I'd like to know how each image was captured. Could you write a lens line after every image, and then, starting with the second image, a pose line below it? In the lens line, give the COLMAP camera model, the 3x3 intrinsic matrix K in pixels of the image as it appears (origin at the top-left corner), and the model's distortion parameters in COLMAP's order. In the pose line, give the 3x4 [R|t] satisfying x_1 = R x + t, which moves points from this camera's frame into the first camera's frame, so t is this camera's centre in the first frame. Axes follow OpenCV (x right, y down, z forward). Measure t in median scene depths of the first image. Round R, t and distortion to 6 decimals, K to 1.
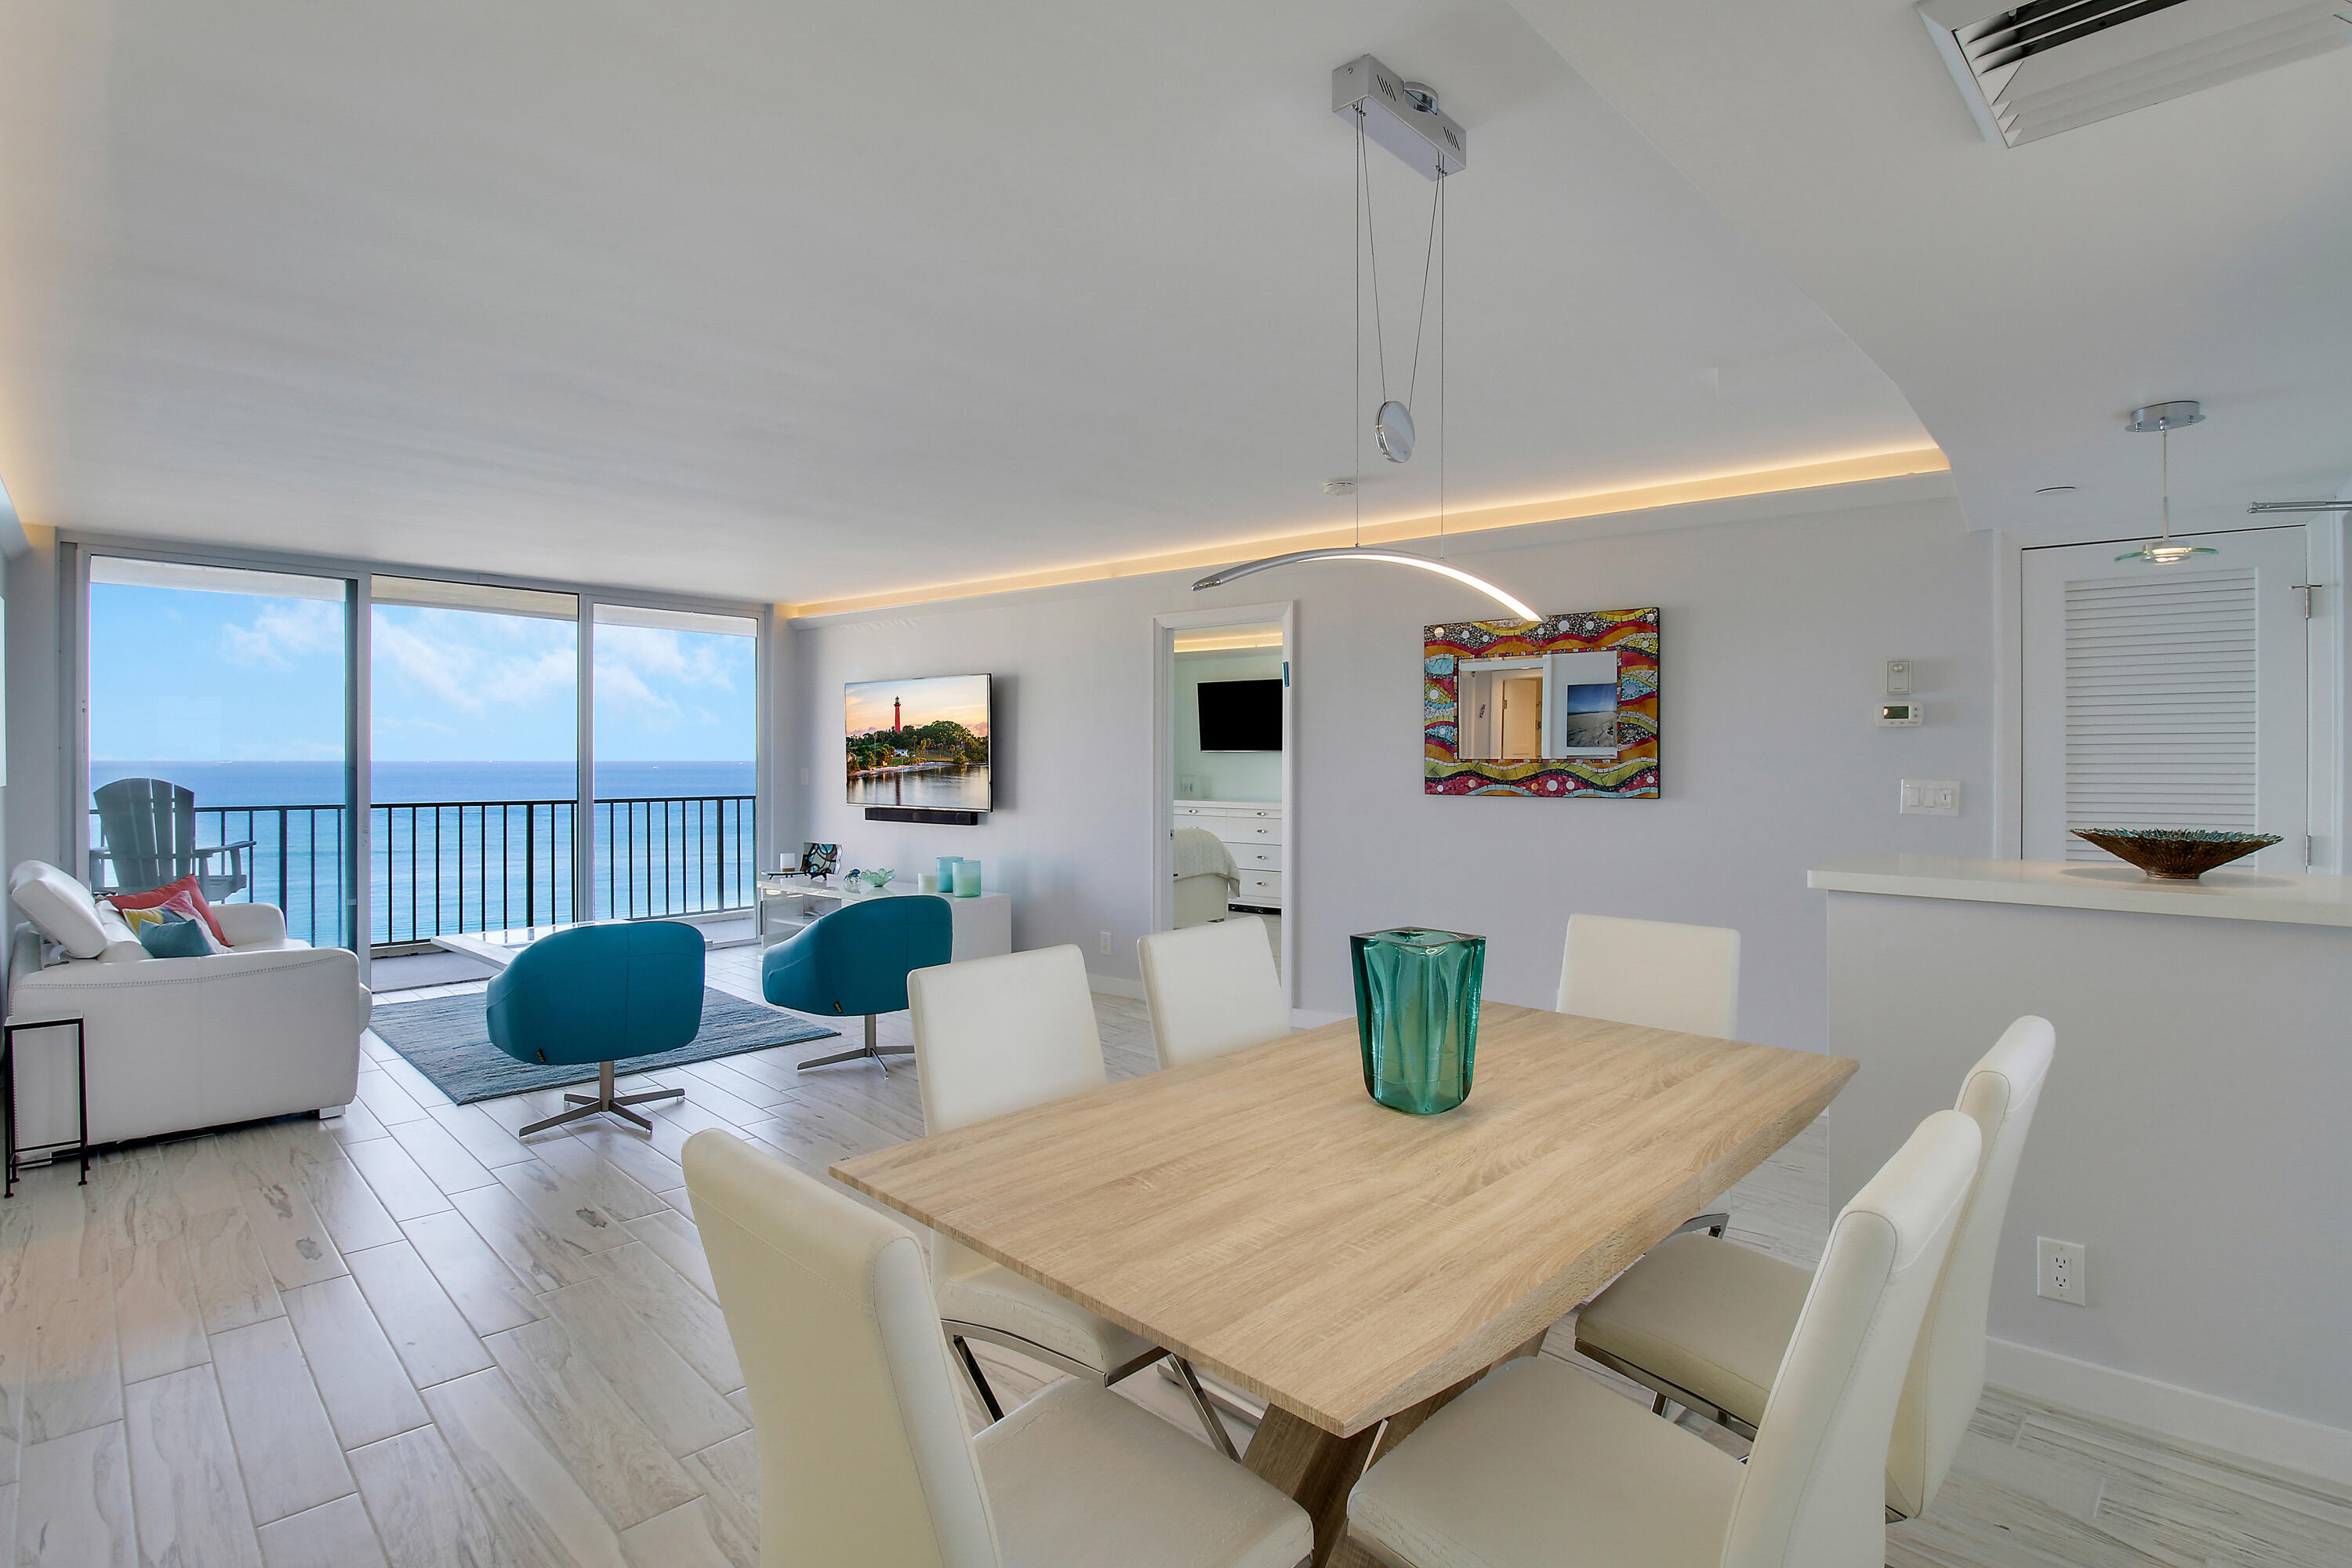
lens RADIAL K [[1129.9, 0, 1180.3], [0, 1129.9, 750.8], [0, 0, 1]] dist [-0.004840, -0.000133]
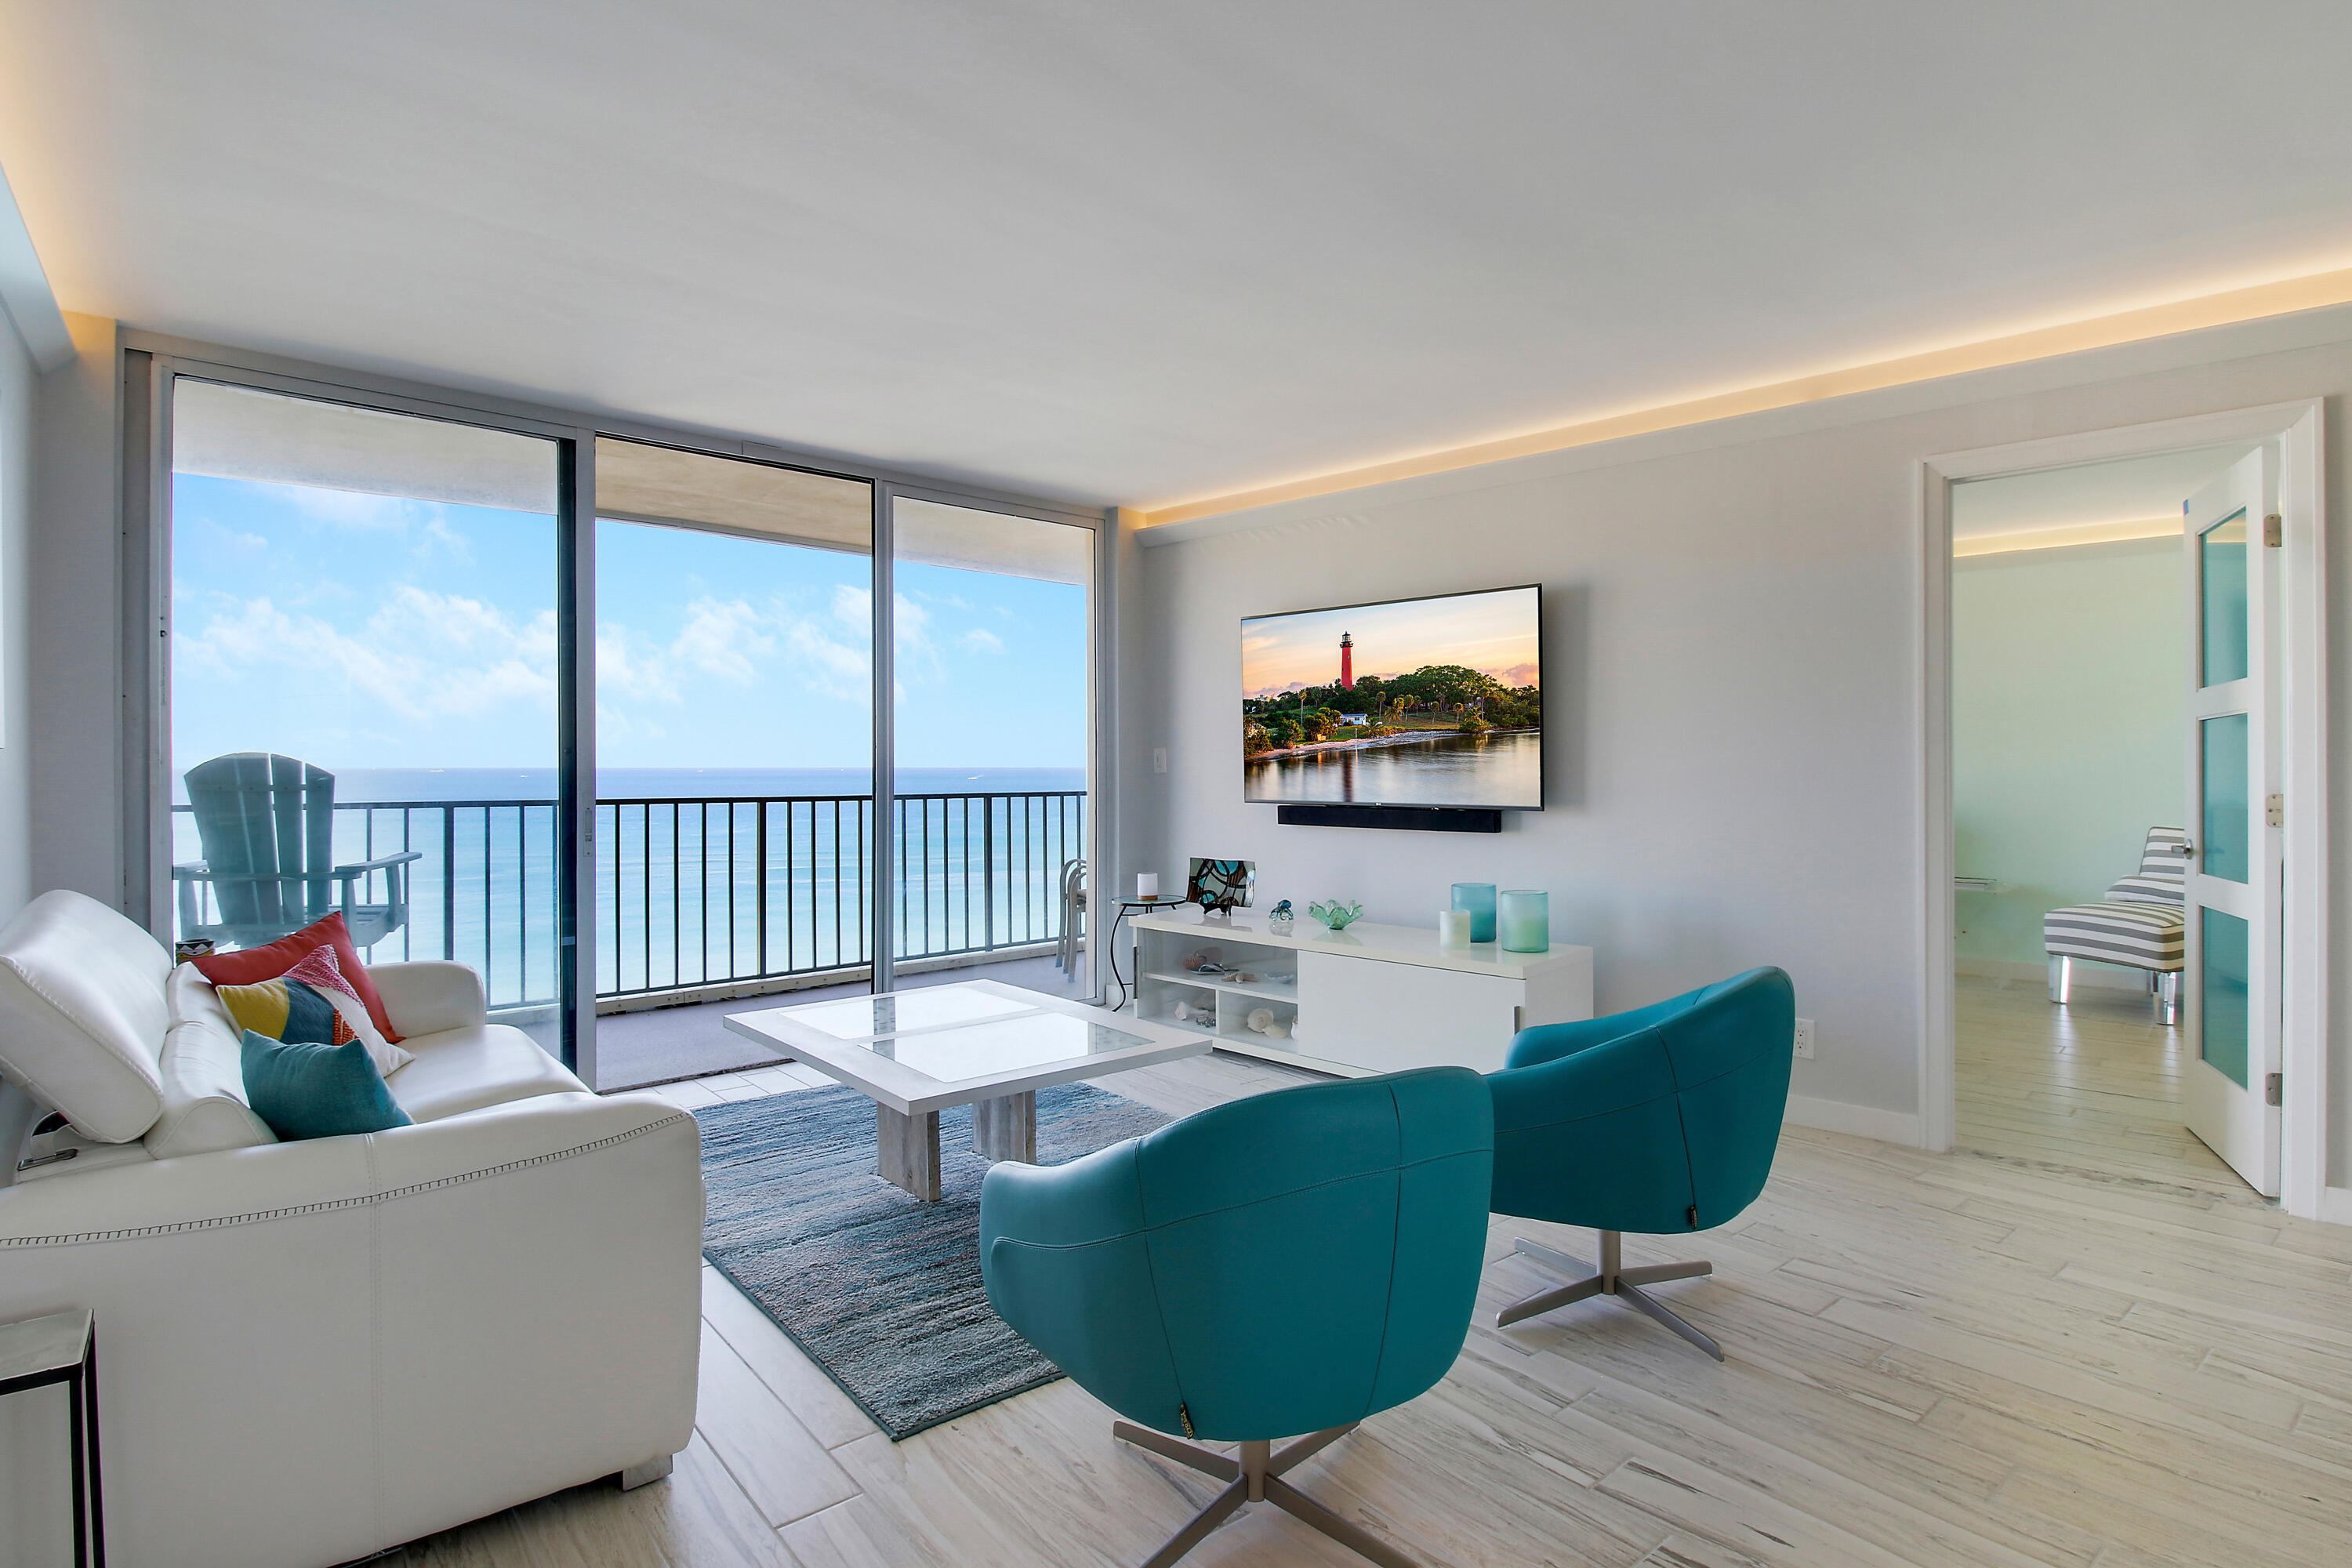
lens RADIAL K [[1198.2, 0, 1180.6], [0, 1198.2, 756.2], [0, 0, 1]] dist [0.000126, 0.000401]
pose [[0.995461, -0.005855, -0.094989, -0.298507], [0.005462, 0.999975, -0.004389, 0.026717], [0.095013, 0.003850, 0.995469, 0.330182]]
